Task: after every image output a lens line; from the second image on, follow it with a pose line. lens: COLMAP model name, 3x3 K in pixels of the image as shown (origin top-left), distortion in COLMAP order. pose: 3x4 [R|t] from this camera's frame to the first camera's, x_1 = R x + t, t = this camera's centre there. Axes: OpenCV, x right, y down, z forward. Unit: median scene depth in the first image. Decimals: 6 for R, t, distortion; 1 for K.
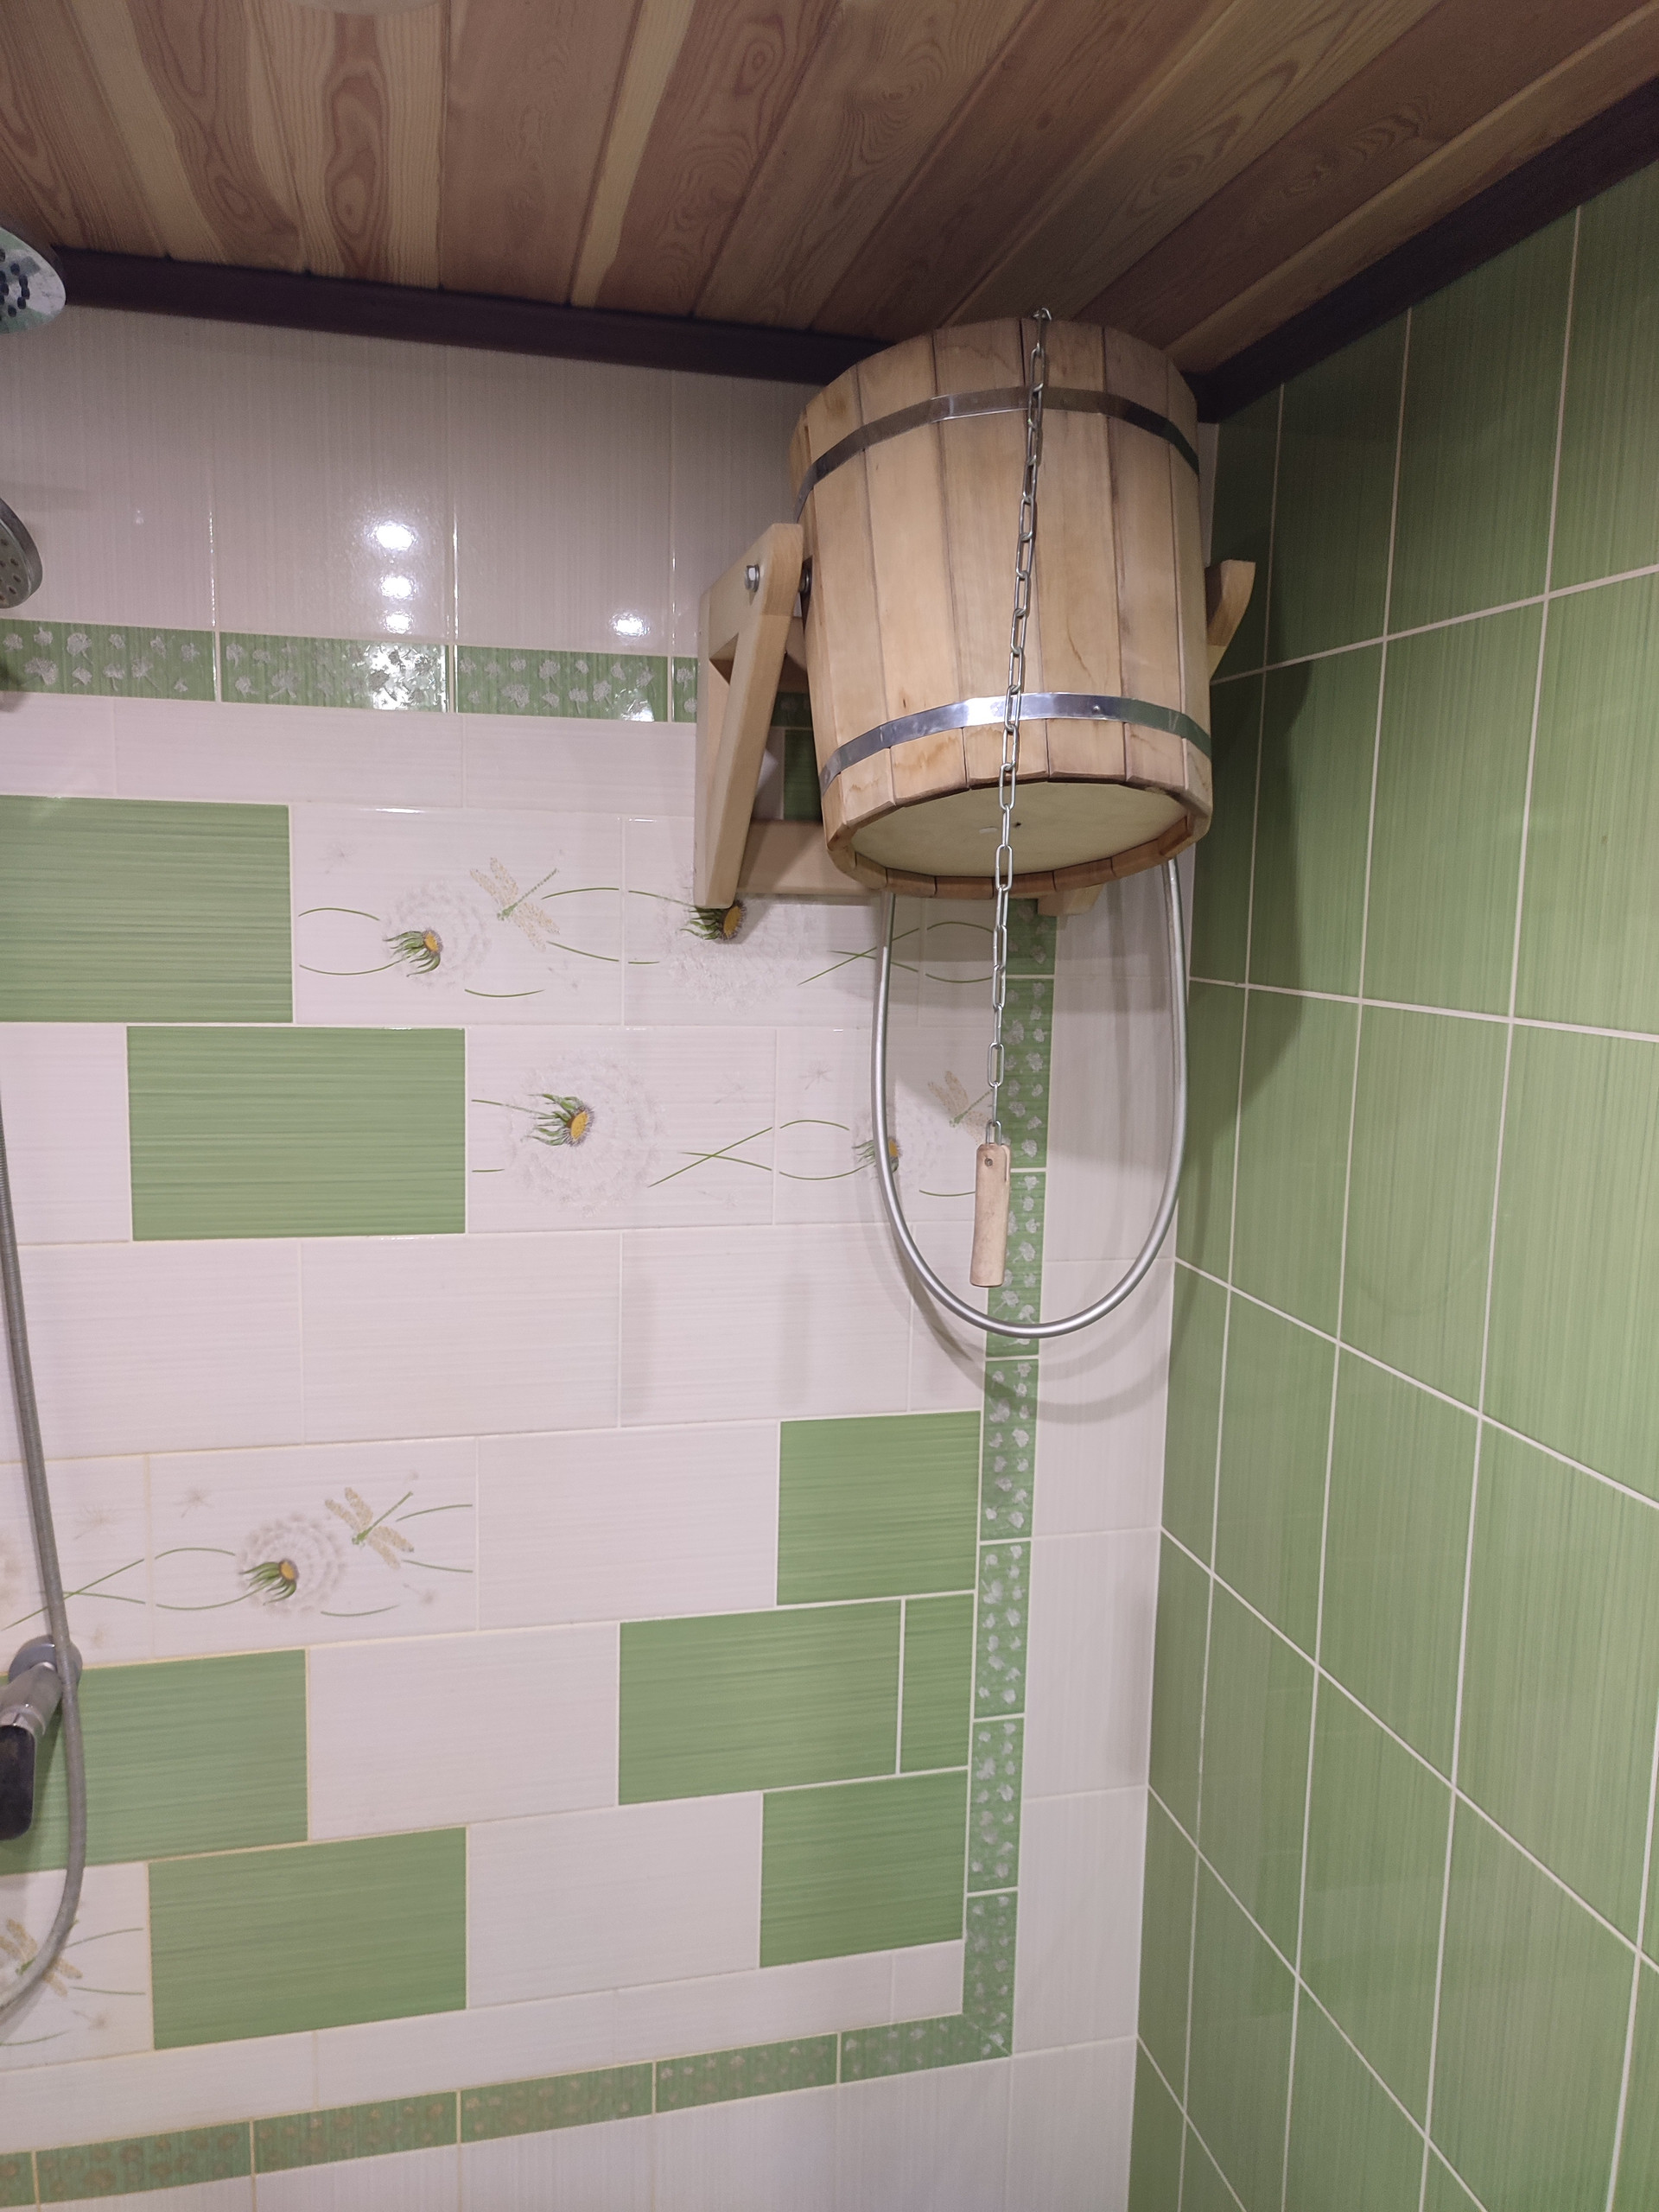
lens RADIAL K [[1618.0, 0, 829.5], [0, 1618.0, 1106.0], [0, 0, 1]] dist [0.042367, -0.040914]
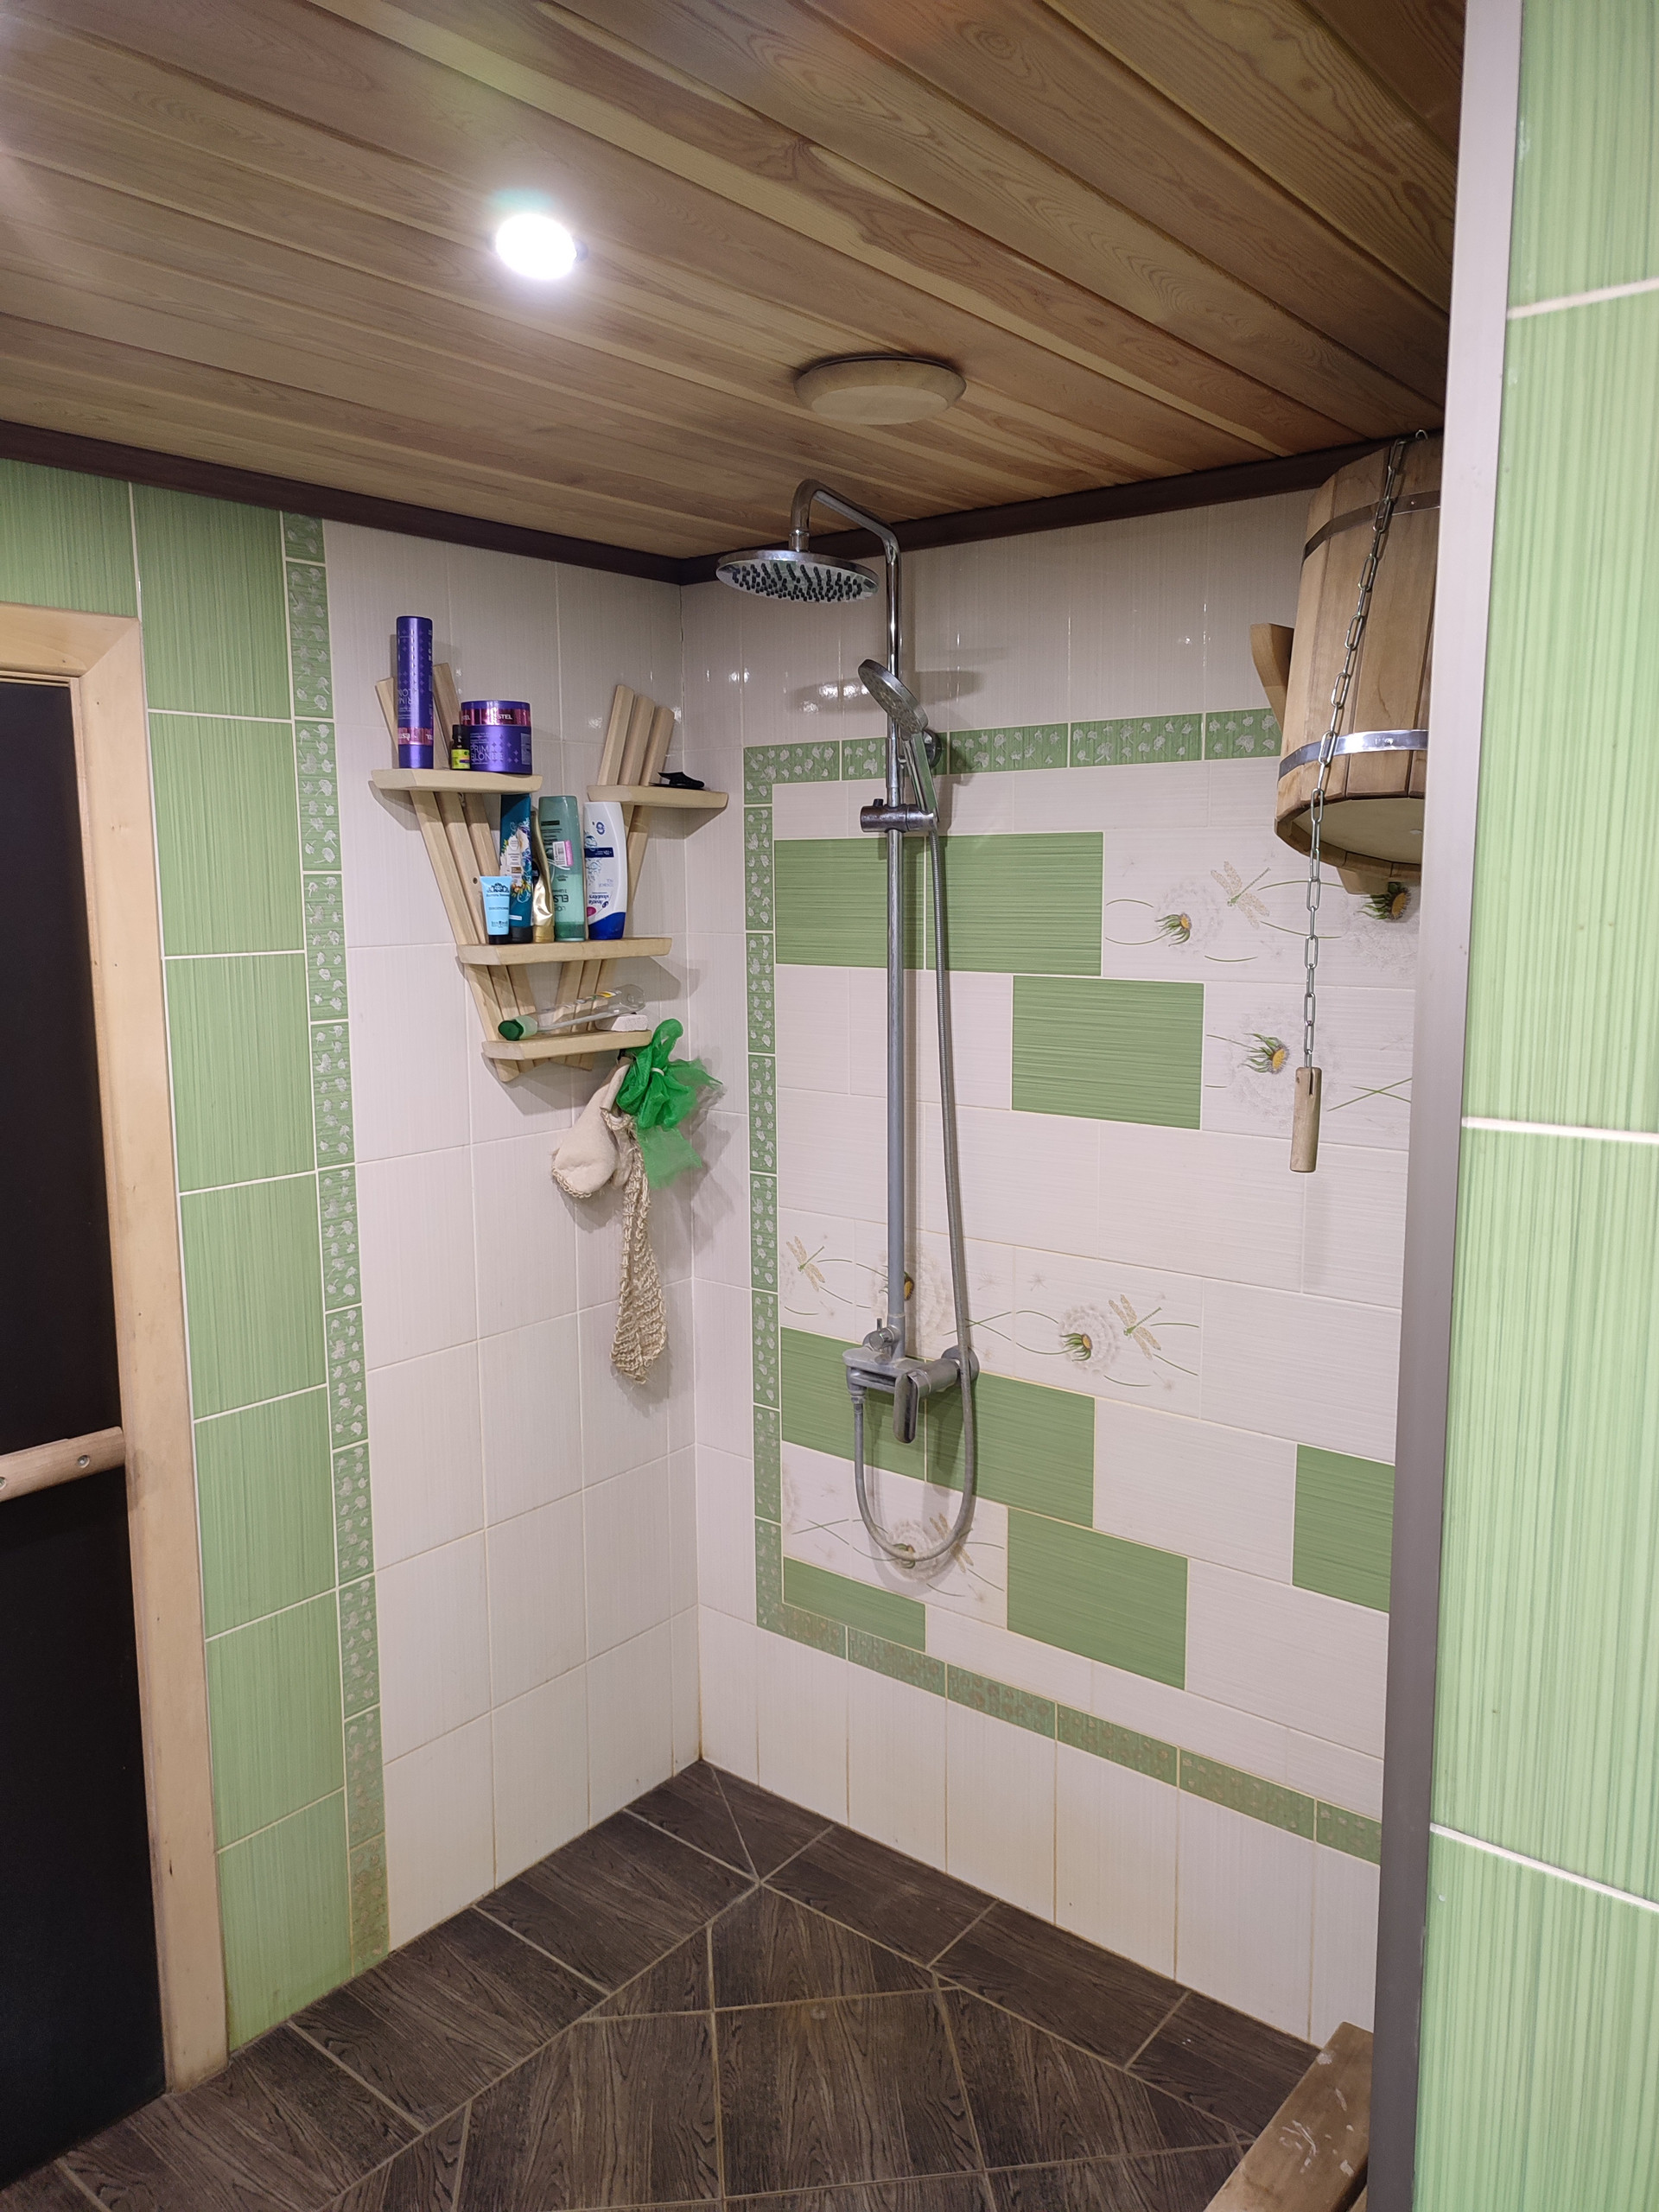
lens RADIAL K [[1618.0, 0, 829.5], [0, 1618.0, 1106.0], [0, 0, 1]] dist [0.042367, -0.040914]
pose [[0.612437, 0.087792, -0.785630, 0.679898], [-0.080792, 0.995561, 0.048271, 0.015882], [0.786380, 0.033910, 0.616811, -0.115817]]
